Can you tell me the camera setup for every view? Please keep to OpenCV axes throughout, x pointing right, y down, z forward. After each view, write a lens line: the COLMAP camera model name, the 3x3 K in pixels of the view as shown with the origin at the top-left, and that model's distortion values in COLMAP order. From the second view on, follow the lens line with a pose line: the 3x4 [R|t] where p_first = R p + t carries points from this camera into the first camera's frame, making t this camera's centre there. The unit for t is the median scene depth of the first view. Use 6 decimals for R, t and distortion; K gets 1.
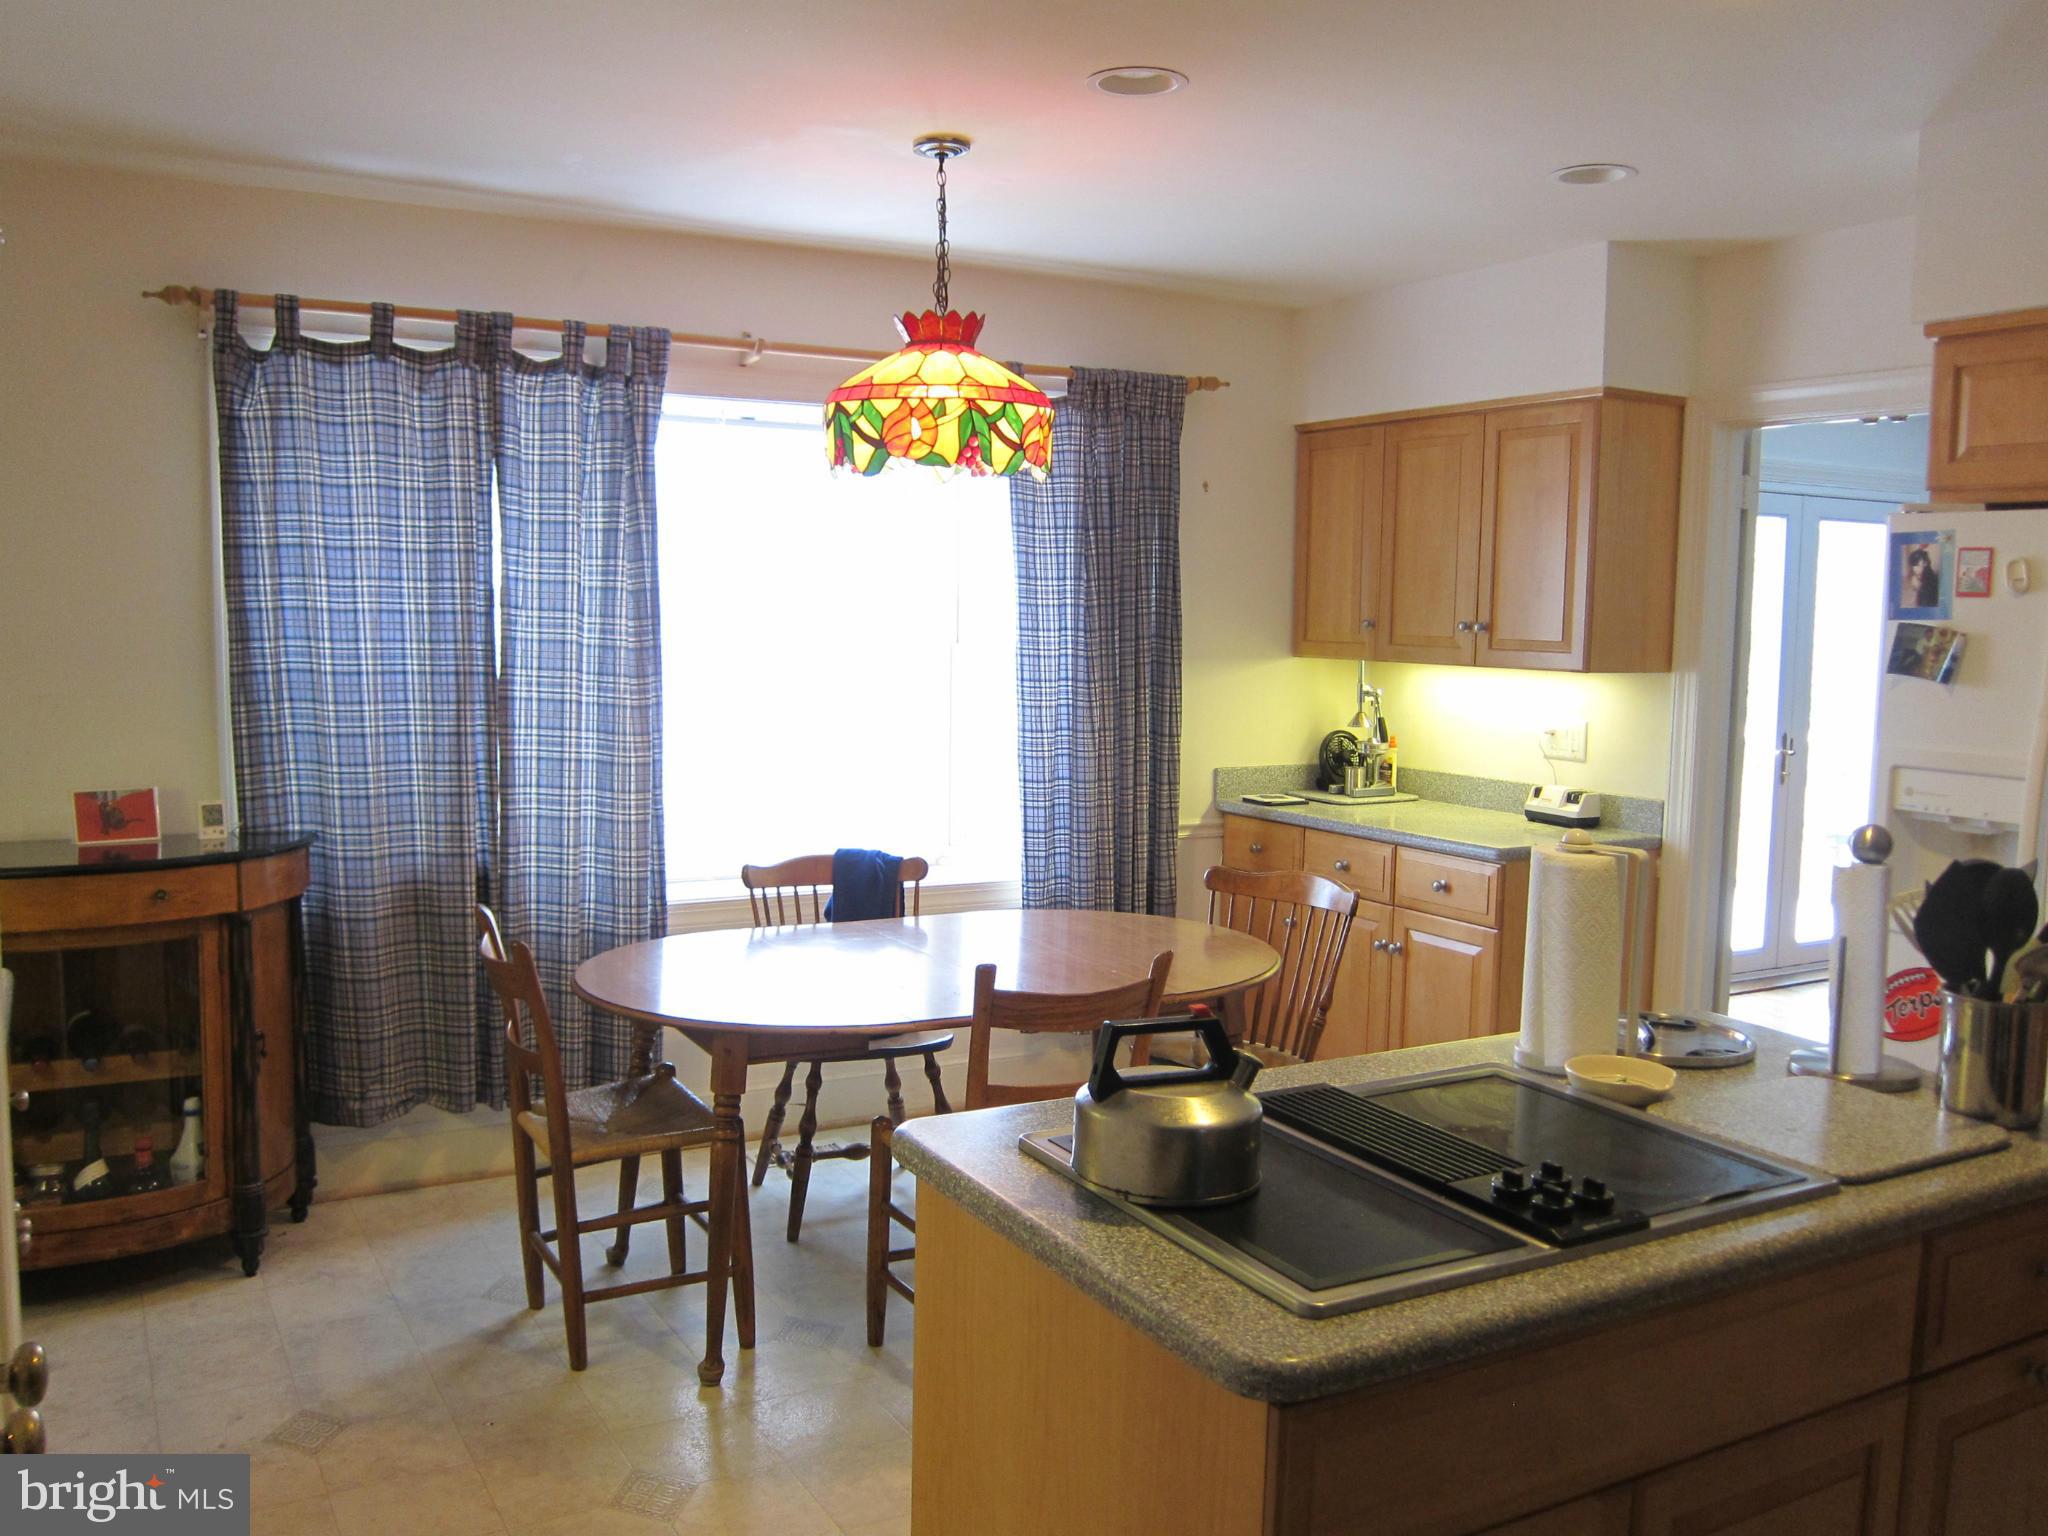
lens RADIAL K [[1702.2, 0, 1012.5], [0, 1702.2, 763.4], [0, 0, 1]] dist [-0.063857, 0.010334]
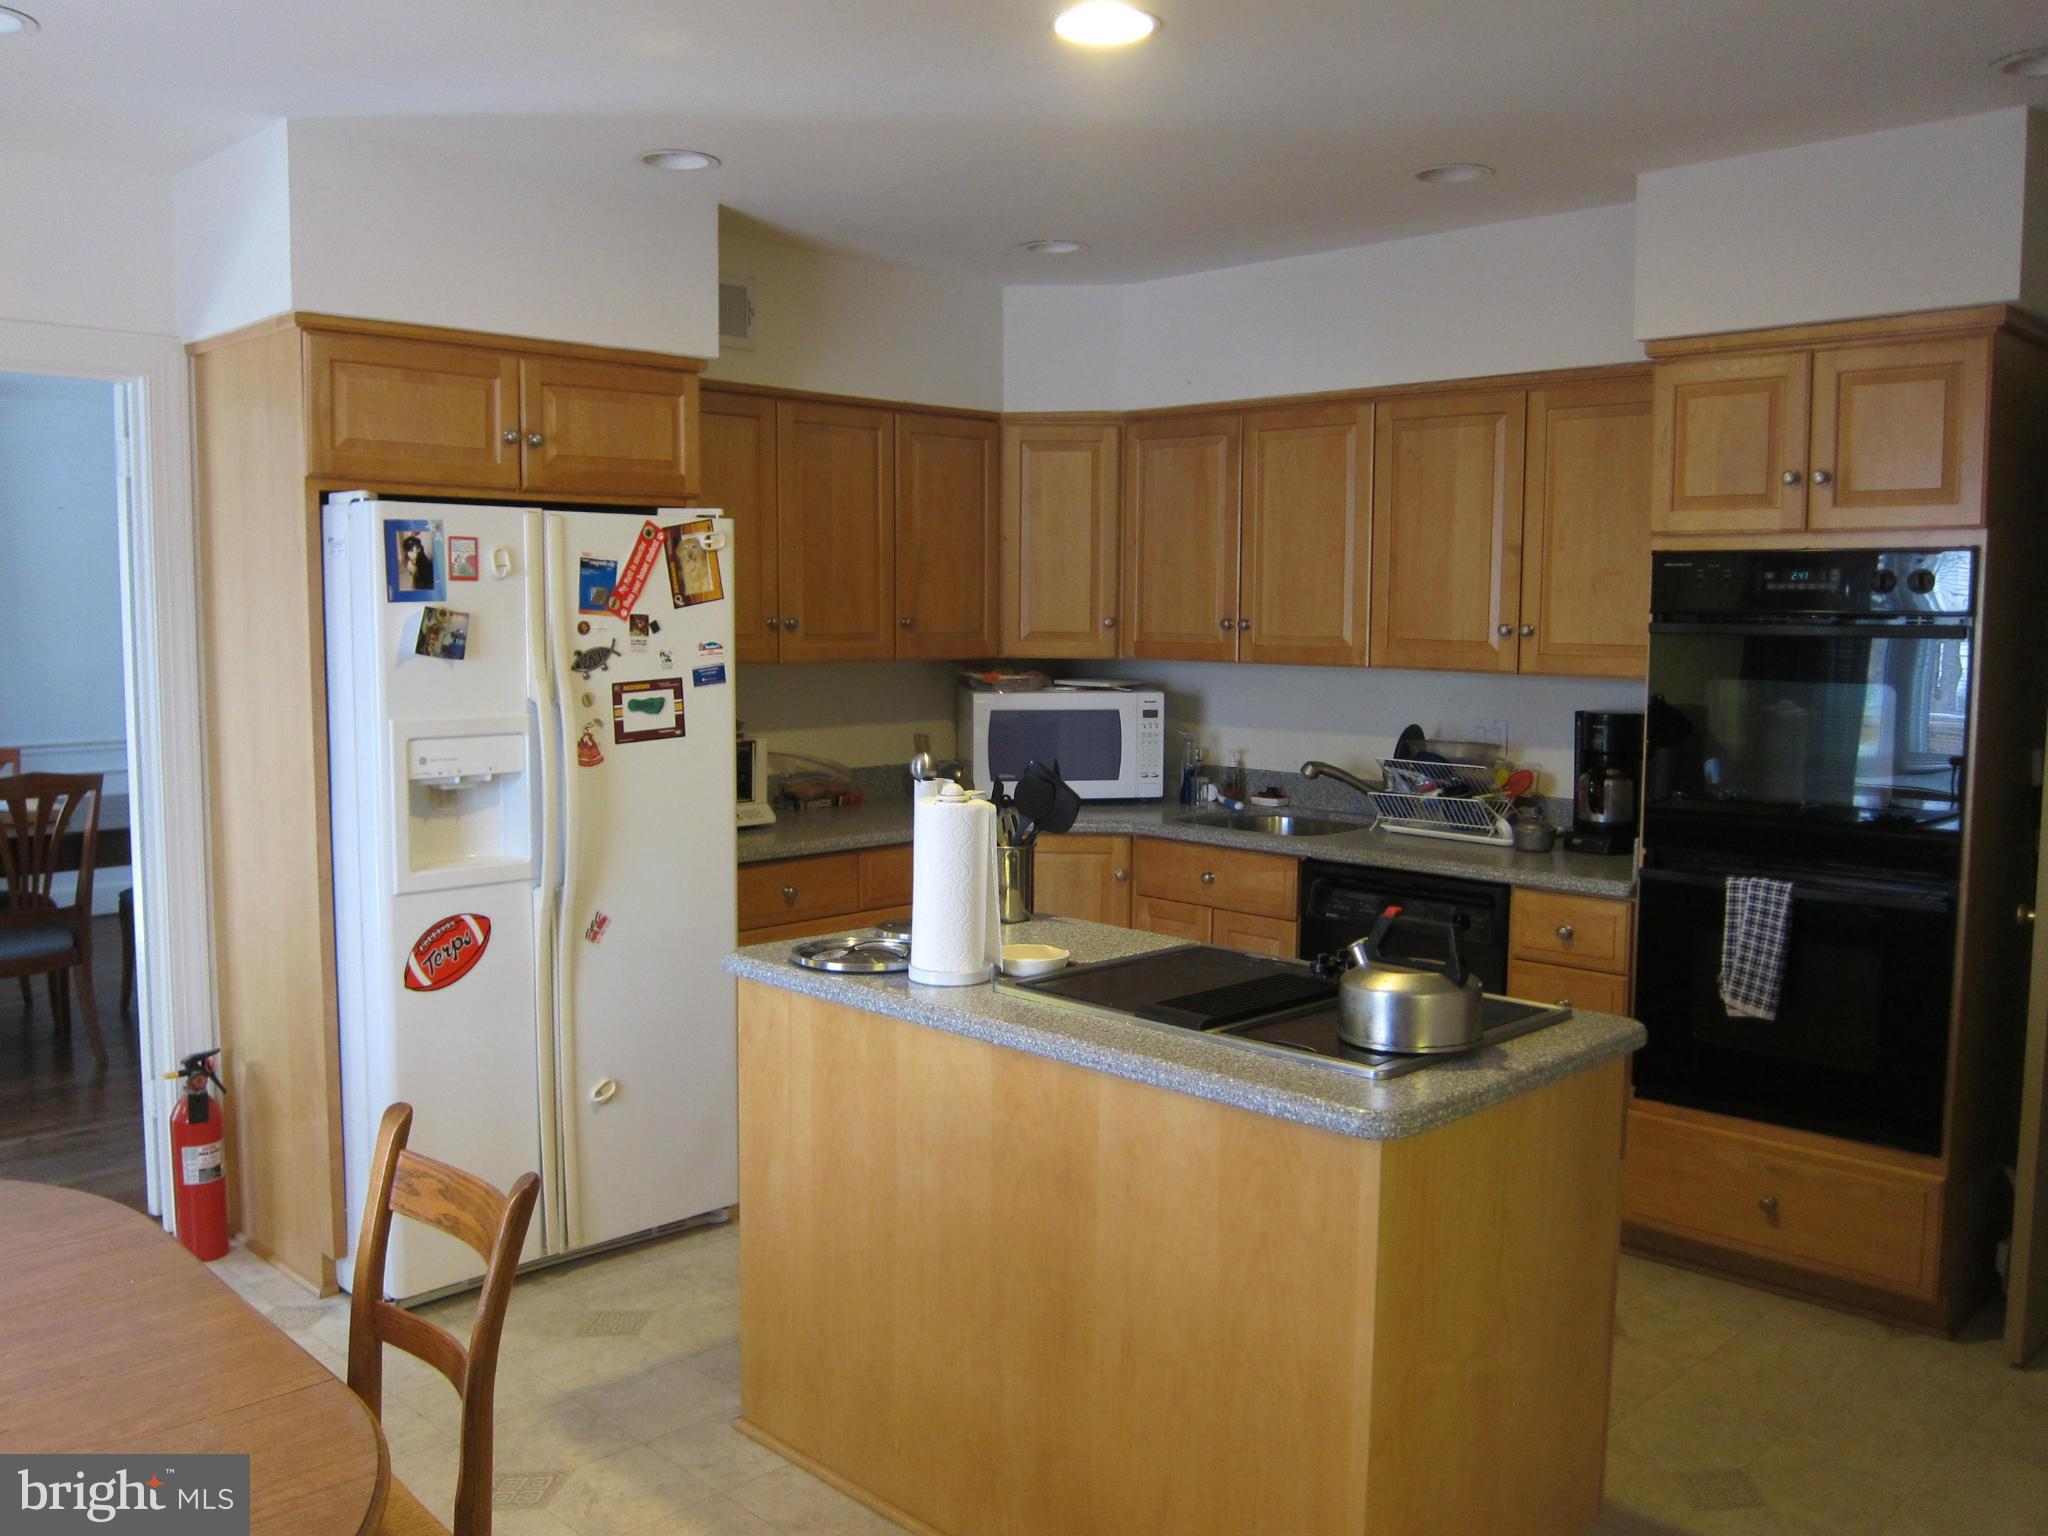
lens RADIAL K [[1702.2, 0, 1012.5], [0, 1702.2, 763.4], [0, 0, 1]] dist [-0.063857, 0.010334]
pose [[-0.270584, -0.112103, 0.956147, -0.622168], [0.080040, 0.987138, 0.138388, -0.104048], [-0.959363, 0.113976, -0.258131, 0.933934]]
